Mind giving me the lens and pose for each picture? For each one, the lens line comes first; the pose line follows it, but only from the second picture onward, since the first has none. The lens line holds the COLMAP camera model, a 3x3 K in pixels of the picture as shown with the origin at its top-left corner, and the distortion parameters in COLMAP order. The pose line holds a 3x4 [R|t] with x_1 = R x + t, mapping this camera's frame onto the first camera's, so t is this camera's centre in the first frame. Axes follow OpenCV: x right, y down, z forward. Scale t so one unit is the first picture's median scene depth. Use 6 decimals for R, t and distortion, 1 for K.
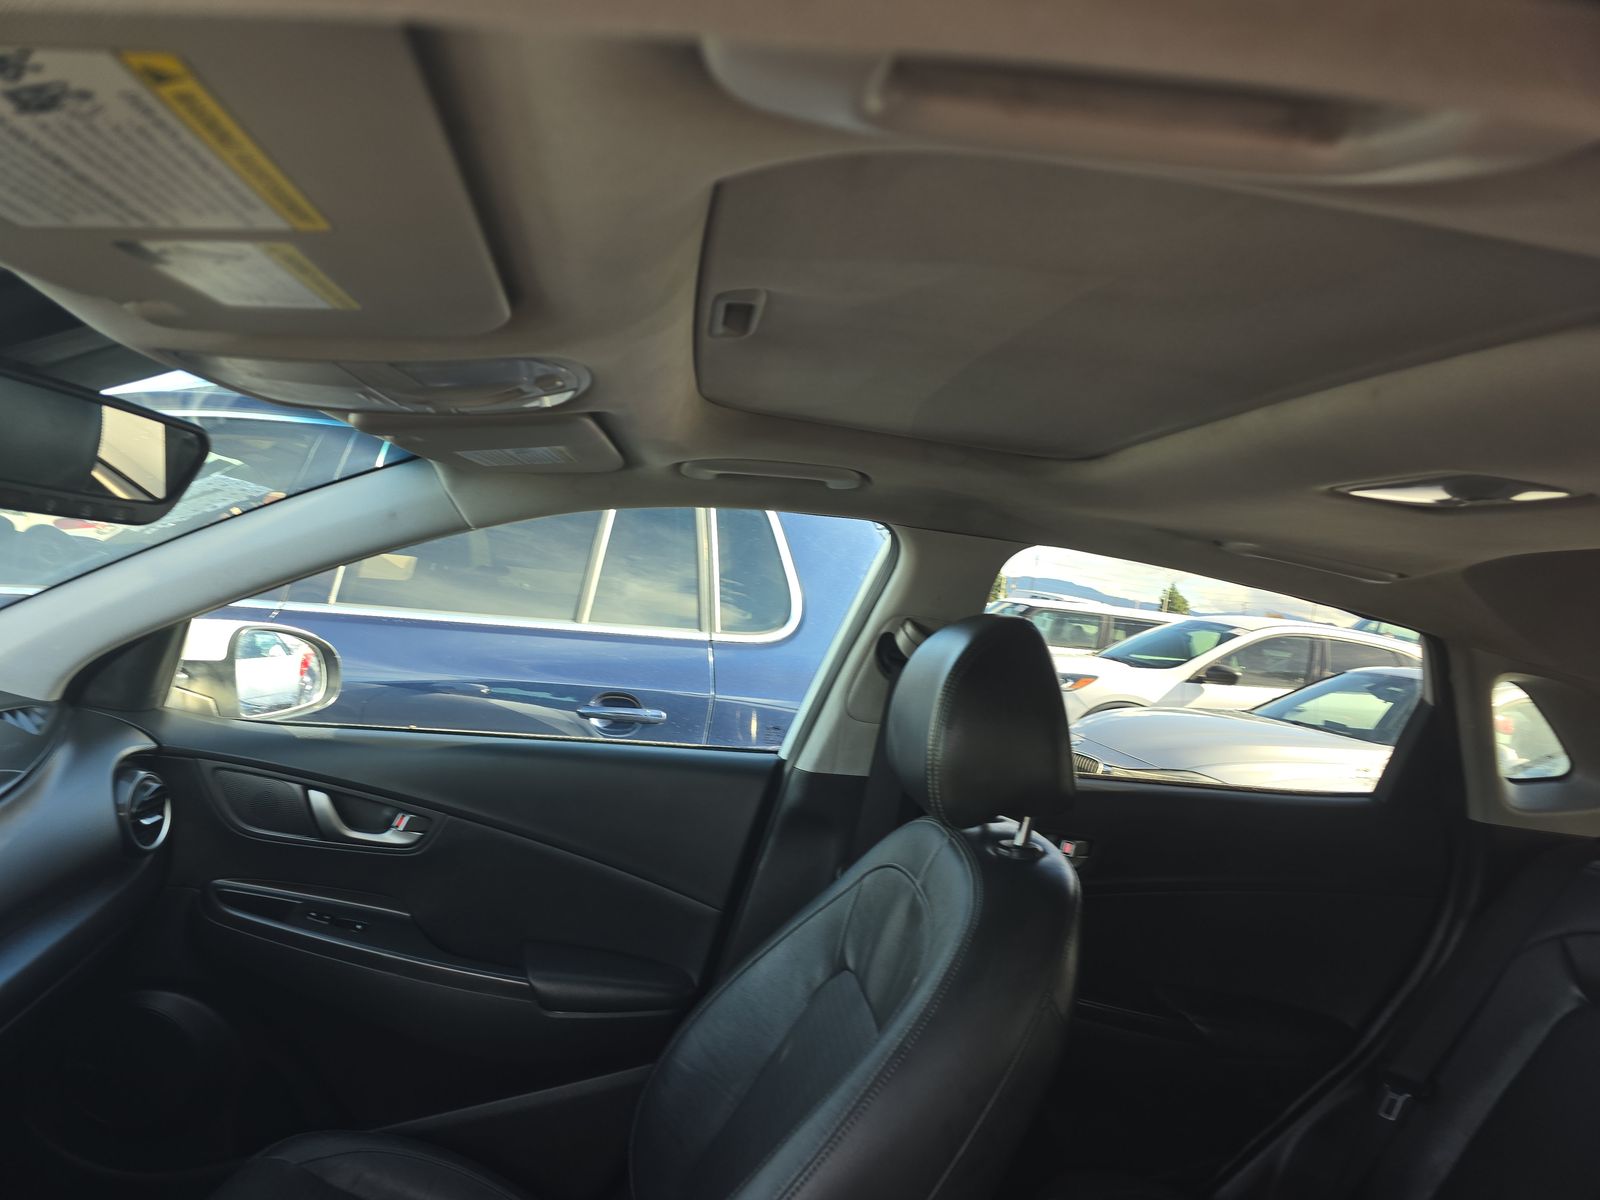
lens RADIAL K [[1072.0, 0, 792.4], [0, 1072.0, 597.0], [0, 0, 1]] dist [0.045441, -0.040349]
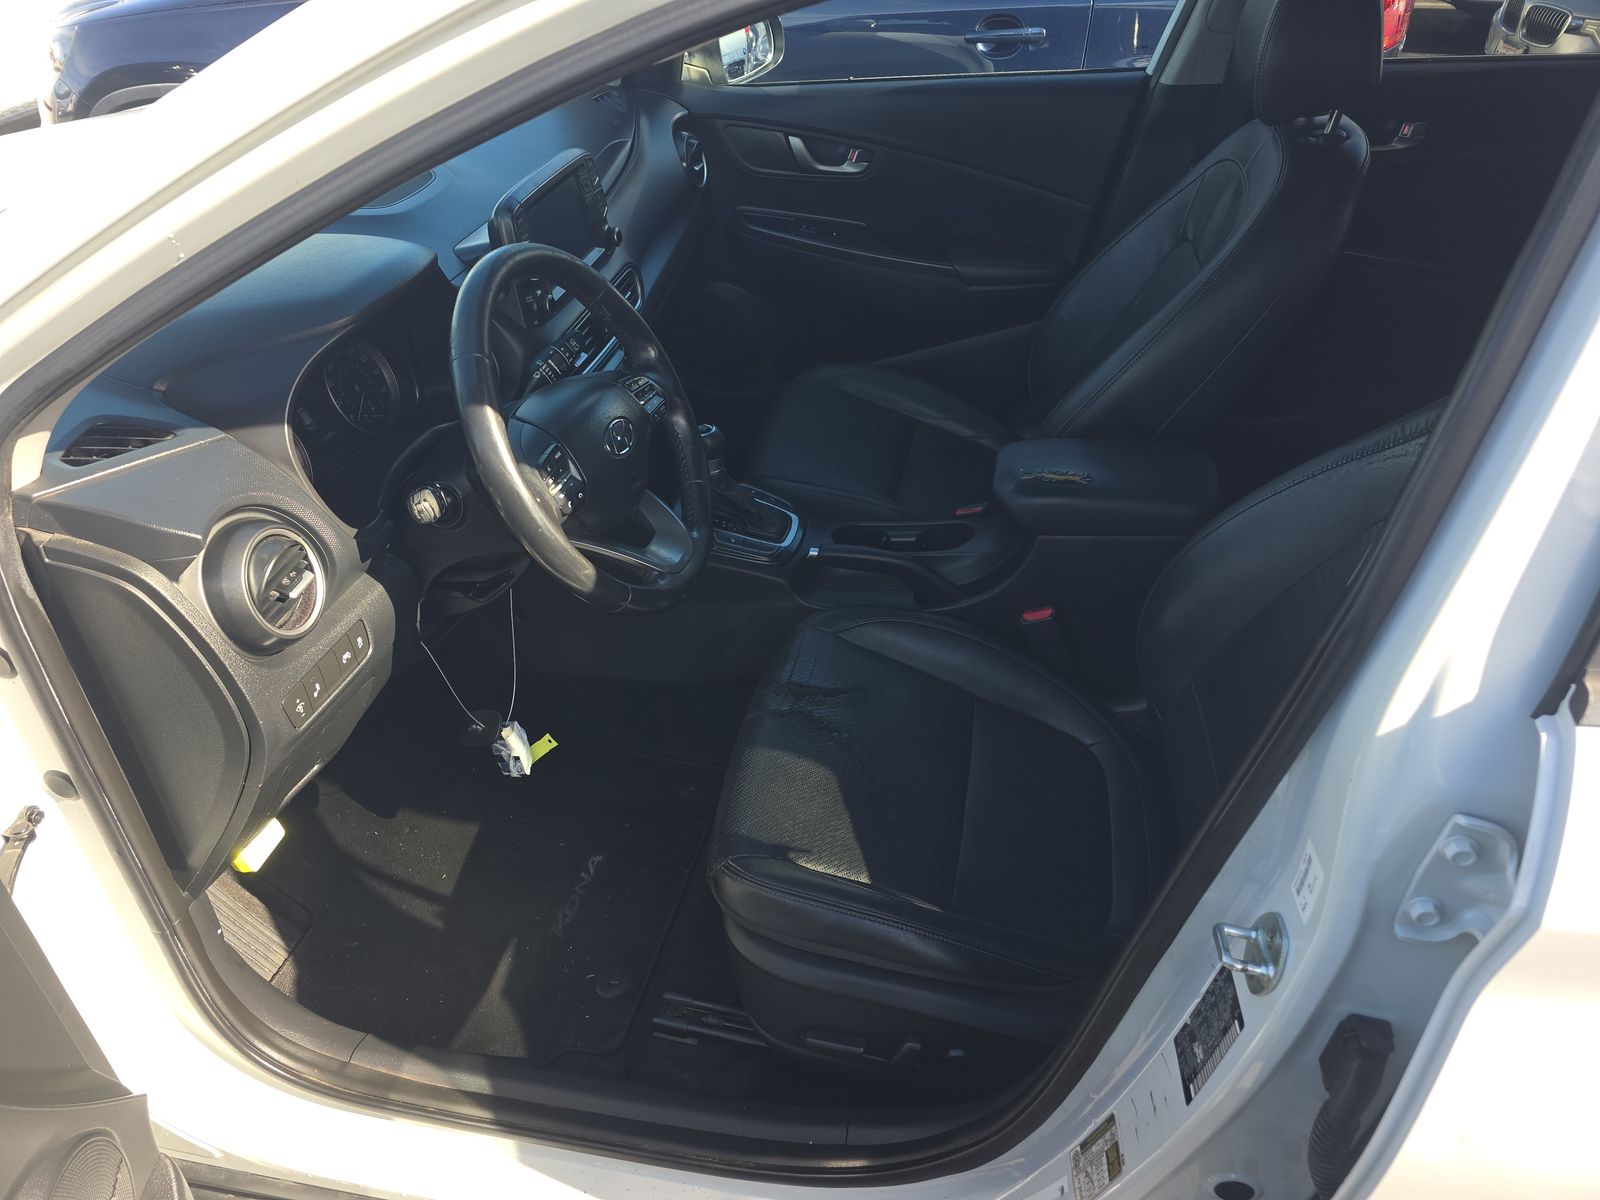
lens RADIAL K [[1072.0, 0, 791.6], [0, 1072.0, 599.8], [0, 0, 1]] dist [0.045441, -0.040349]
pose [[0.944343, 0.053205, -0.324632, 0.039322], [0.141198, 0.825751, 0.546075, -0.085811], [0.297119, -0.561520, 0.772280, -0.402332]]
